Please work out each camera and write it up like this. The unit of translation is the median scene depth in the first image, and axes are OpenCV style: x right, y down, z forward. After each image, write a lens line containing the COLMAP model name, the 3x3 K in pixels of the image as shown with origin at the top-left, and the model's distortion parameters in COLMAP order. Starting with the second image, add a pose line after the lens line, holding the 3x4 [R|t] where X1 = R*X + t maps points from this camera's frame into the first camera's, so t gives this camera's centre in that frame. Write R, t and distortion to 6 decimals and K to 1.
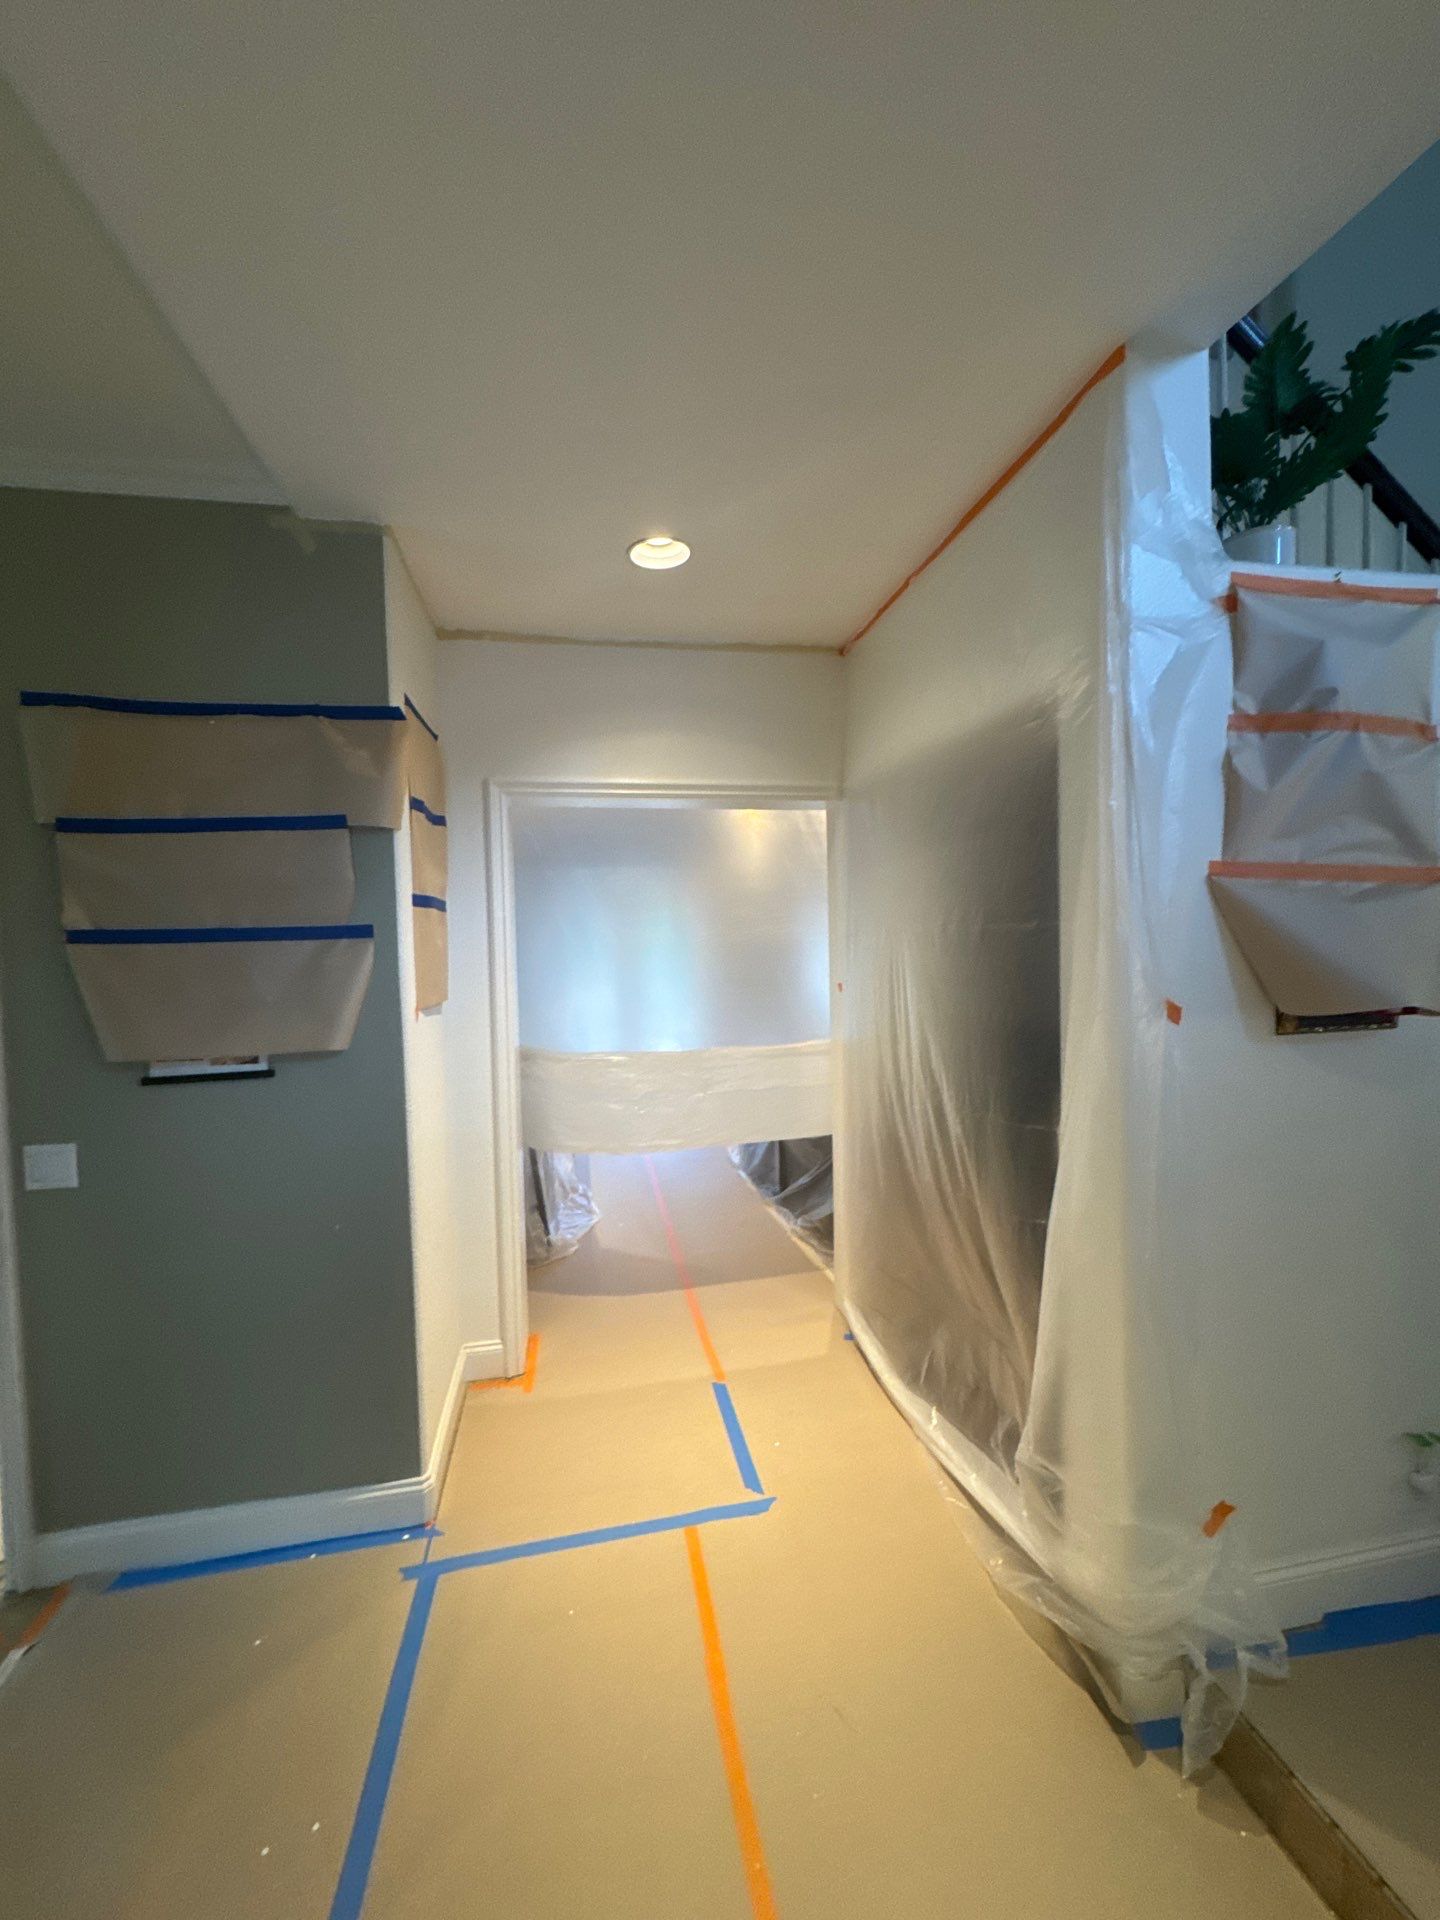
lens RADIAL K [[763.9, 0, 720.2], [0, 763.9, 958.3], [0, 0, 1]] dist [-0.003892, -0.000149]
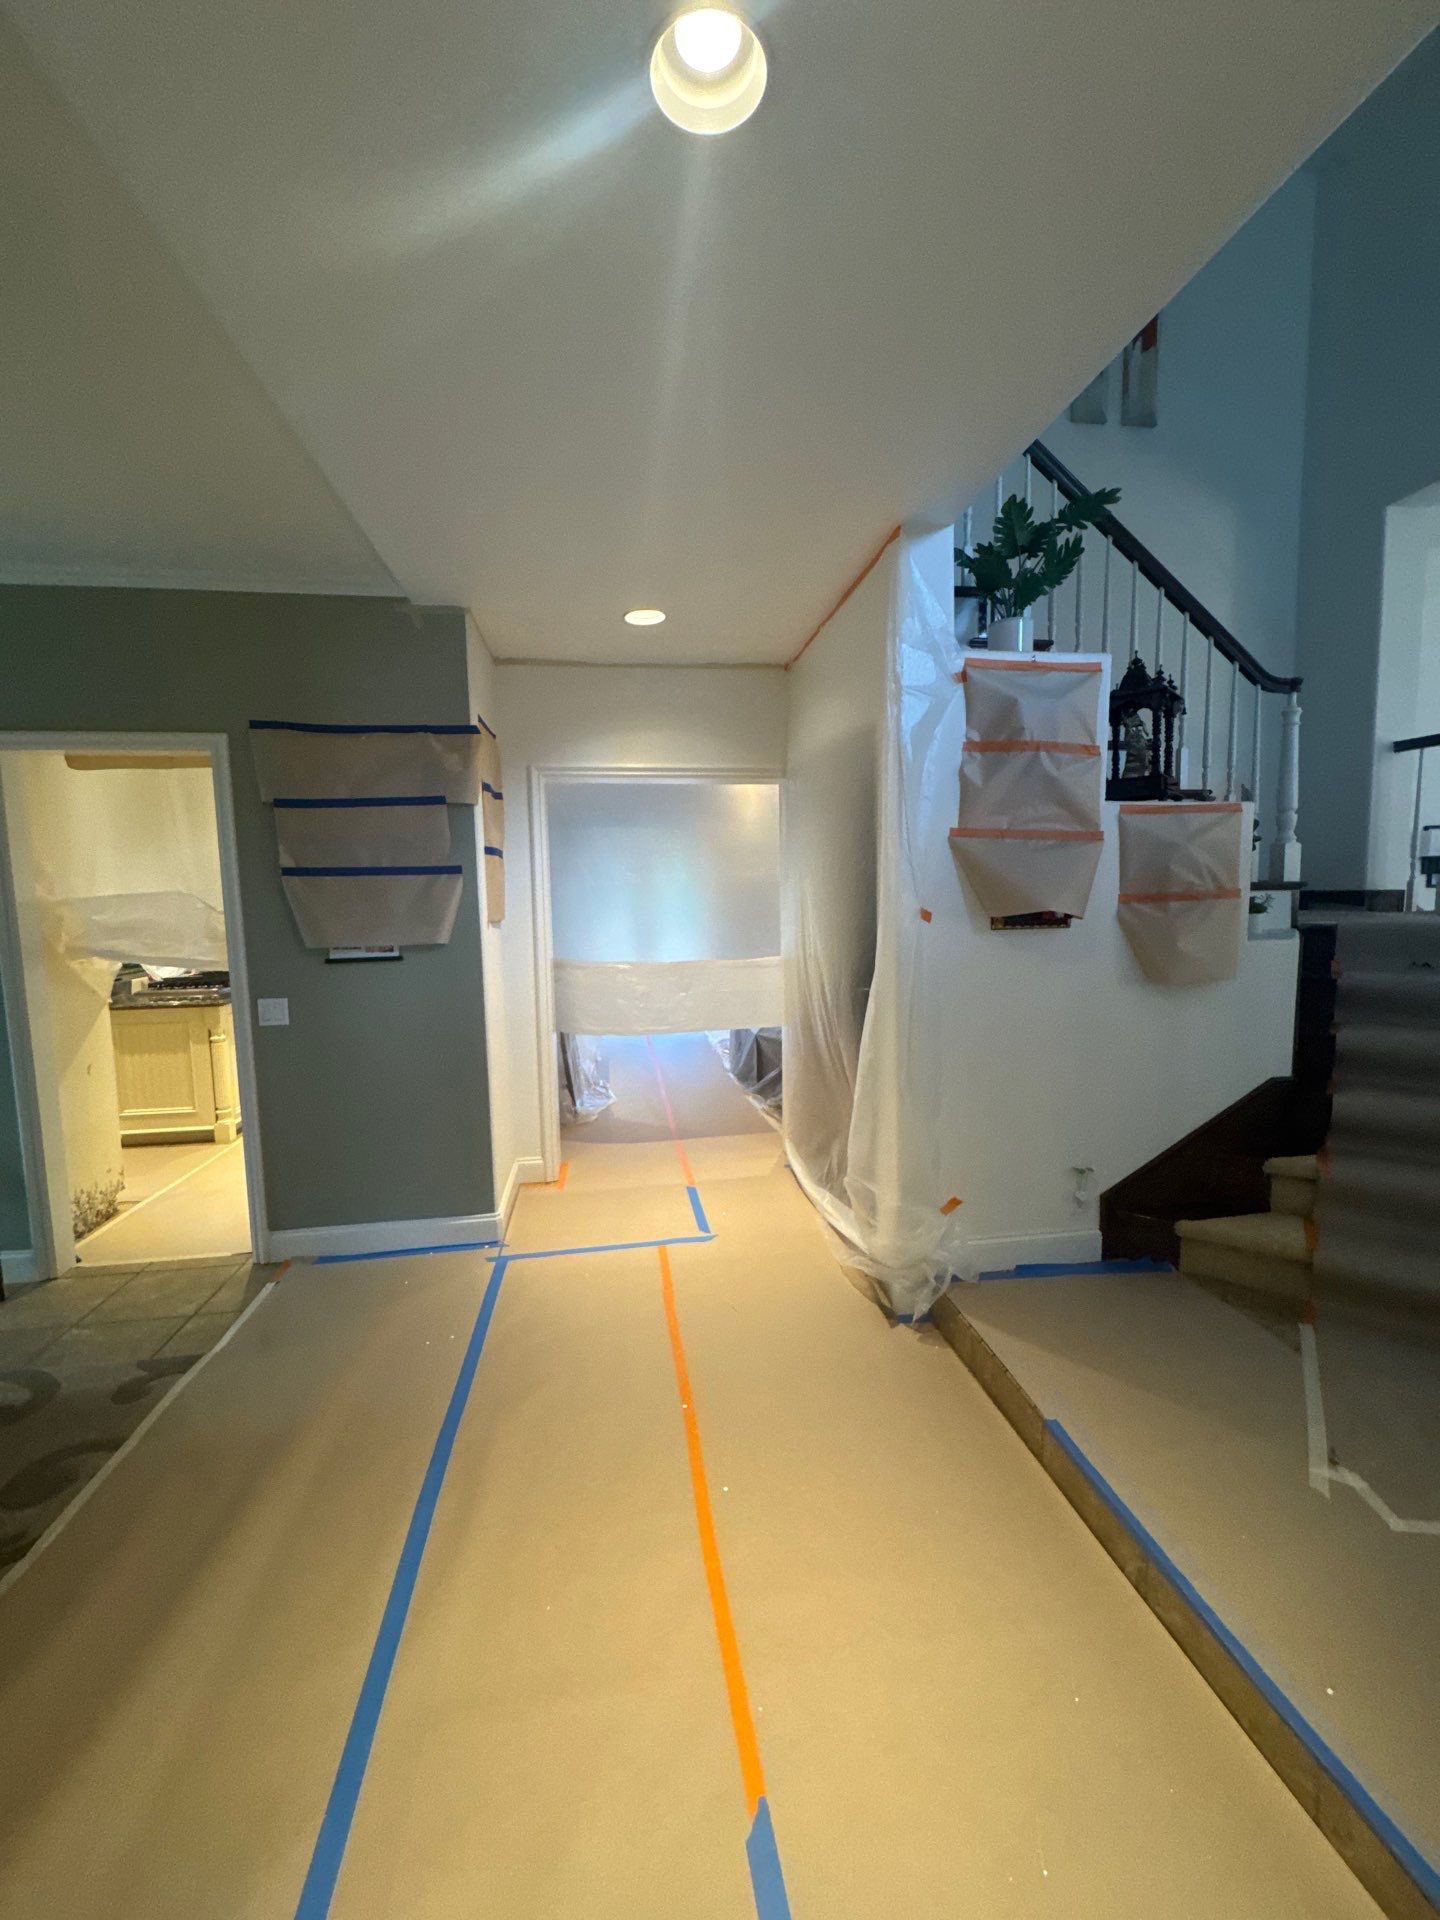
lens RADIAL K [[763.9, 0, 717.7], [0, 763.9, 961.6], [0, 0, 1]] dist [-0.003892, -0.000149]
pose [[0.999132, 0.009158, -0.040649, 0.145760], [-0.006639, 0.998074, 0.061685, 0.055296], [0.041135, -0.061361, 0.997268, -0.588967]]
